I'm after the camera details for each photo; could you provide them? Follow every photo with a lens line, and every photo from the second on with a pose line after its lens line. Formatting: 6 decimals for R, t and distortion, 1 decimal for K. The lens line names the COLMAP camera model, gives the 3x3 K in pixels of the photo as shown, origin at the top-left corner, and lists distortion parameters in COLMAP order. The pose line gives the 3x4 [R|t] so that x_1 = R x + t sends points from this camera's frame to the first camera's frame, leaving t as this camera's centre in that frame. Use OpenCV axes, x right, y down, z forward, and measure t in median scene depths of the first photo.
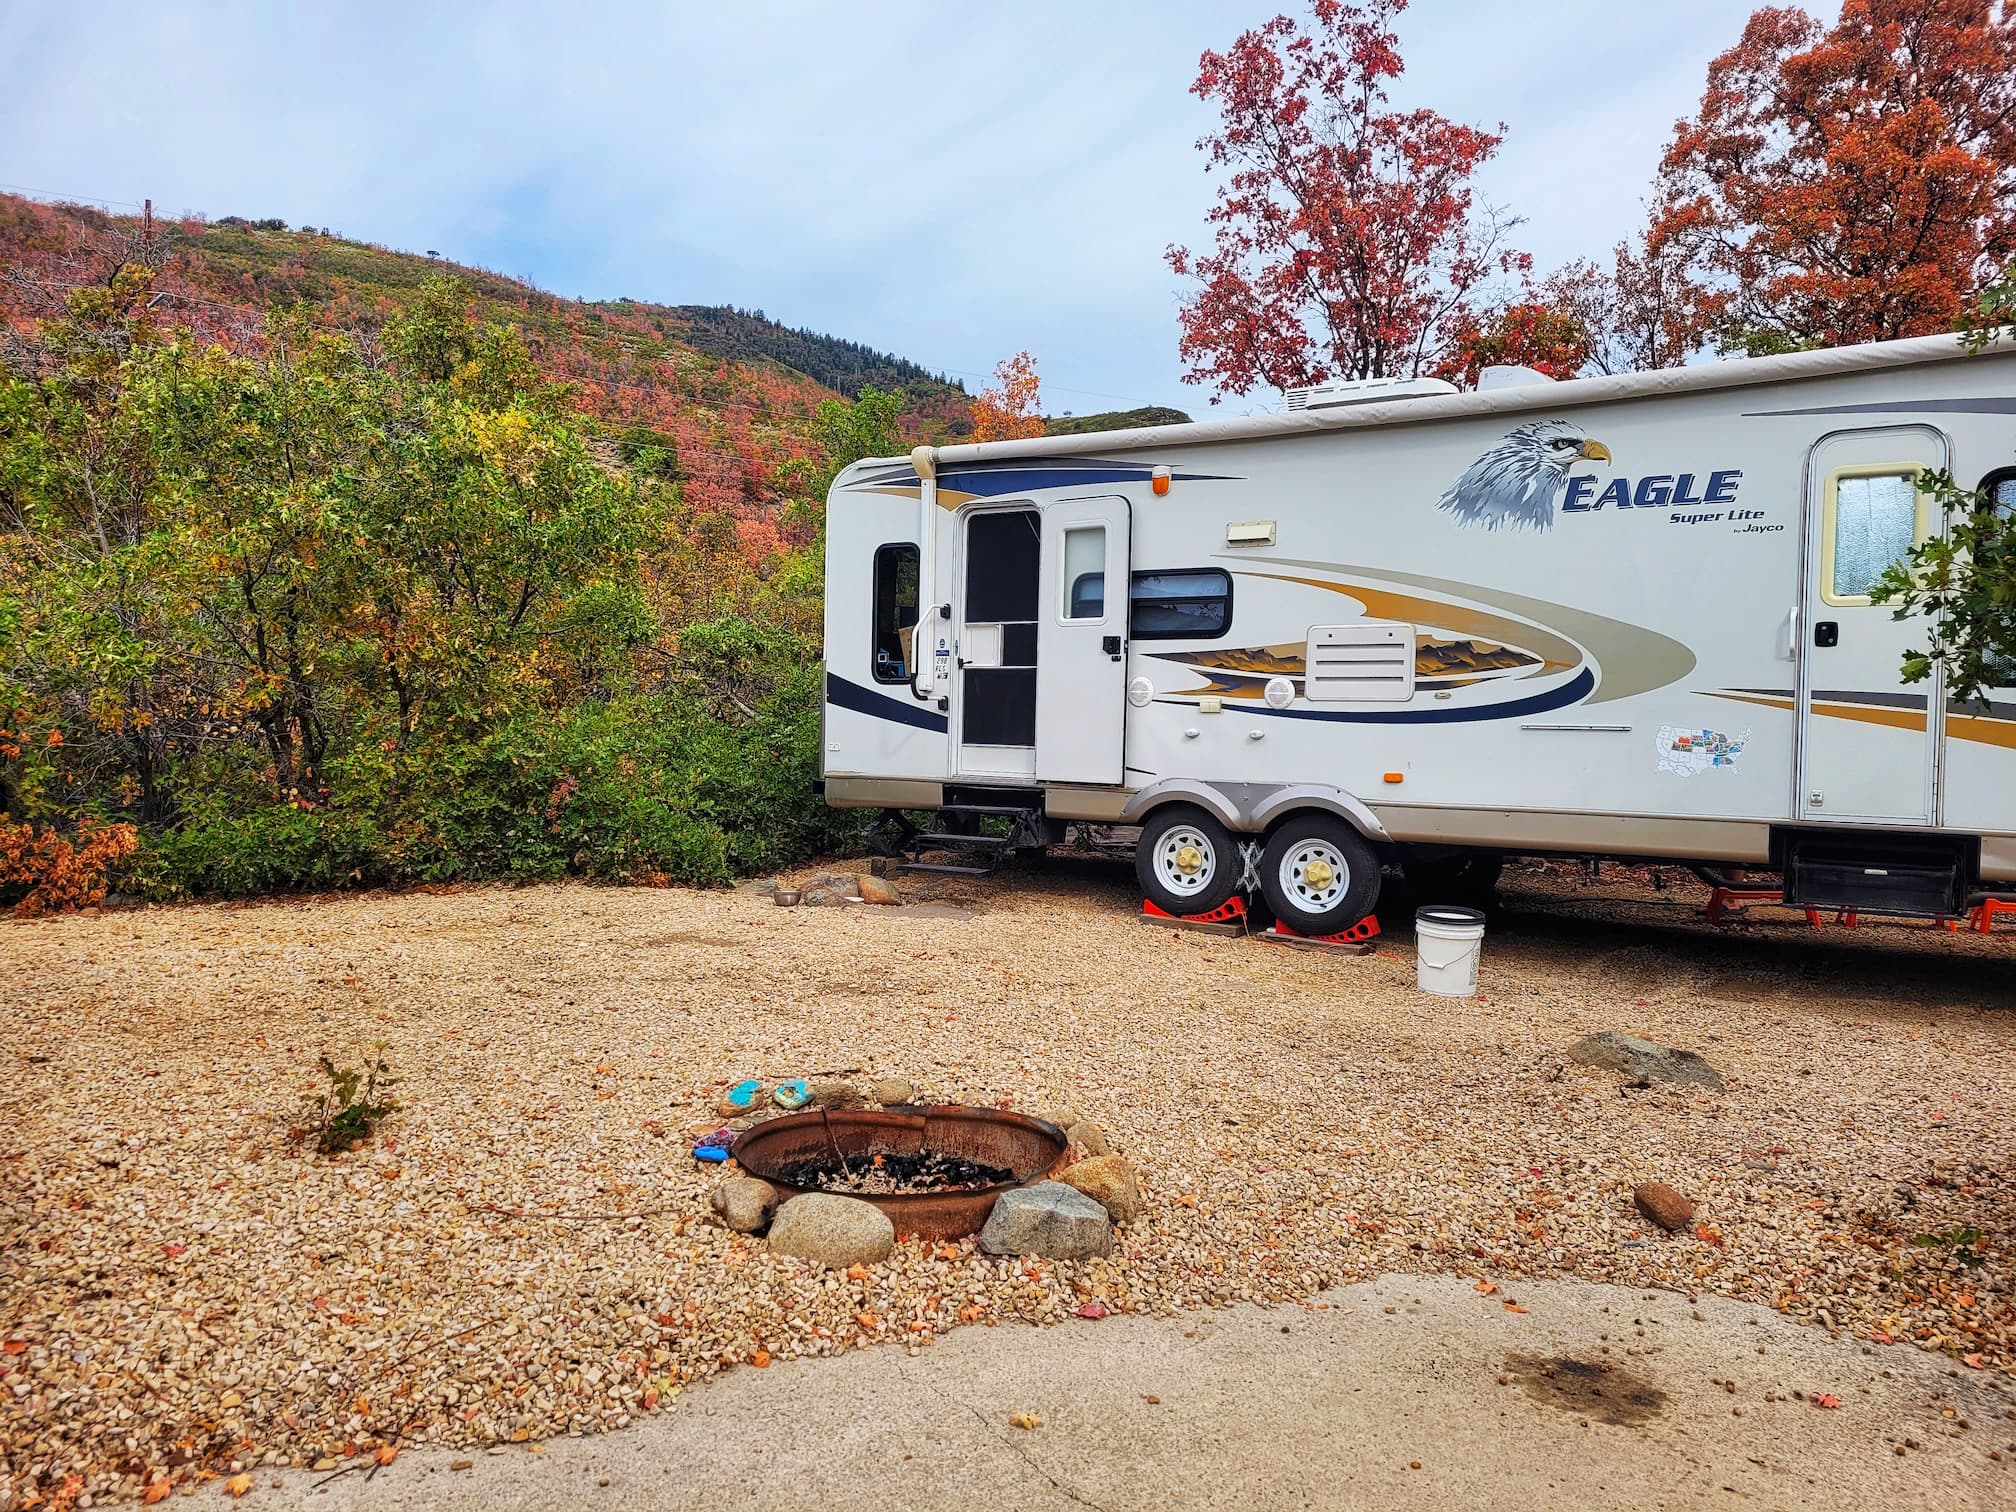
lens RADIAL K [[1508.0, 0, 1014.3], [0, 1508.0, 760.5], [0, 0, 1]] dist [0.062179, -0.039752]
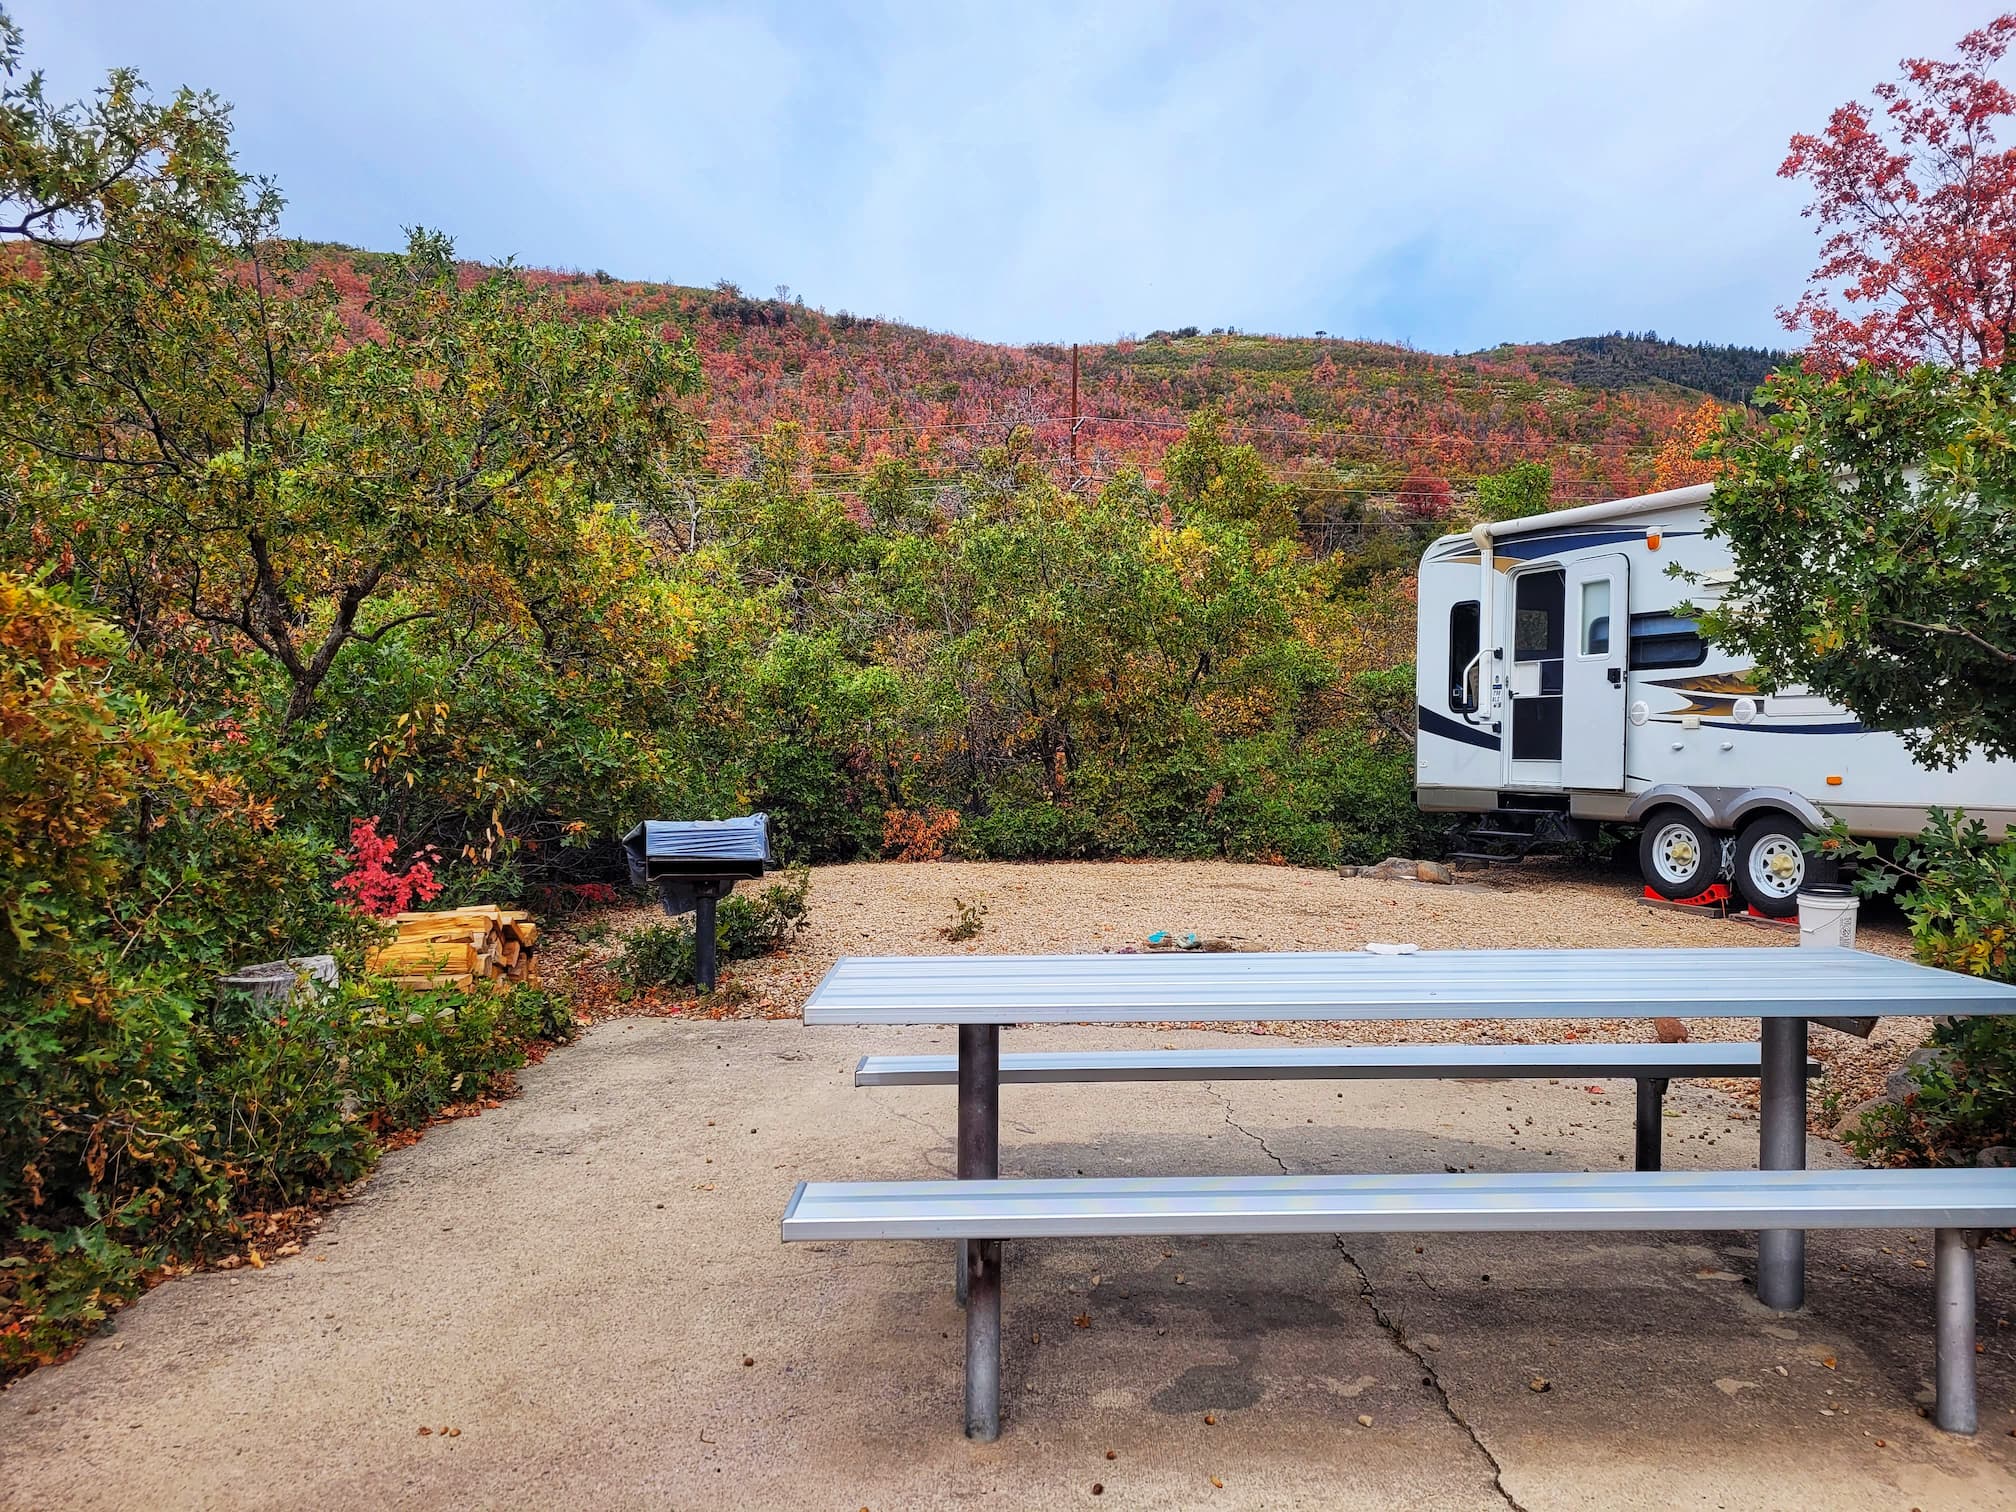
lens RADIAL K [[1508.0, 0, 1006.8], [0, 1508.0, 756.2], [0, 0, 1]] dist [0.062179, -0.039752]
pose [[0.841922, -0.008633, -0.539530, 0.288864], [-0.009957, 0.999453, -0.031528, 0.029747], [0.539507, 0.031916, 0.841376, -0.273867]]
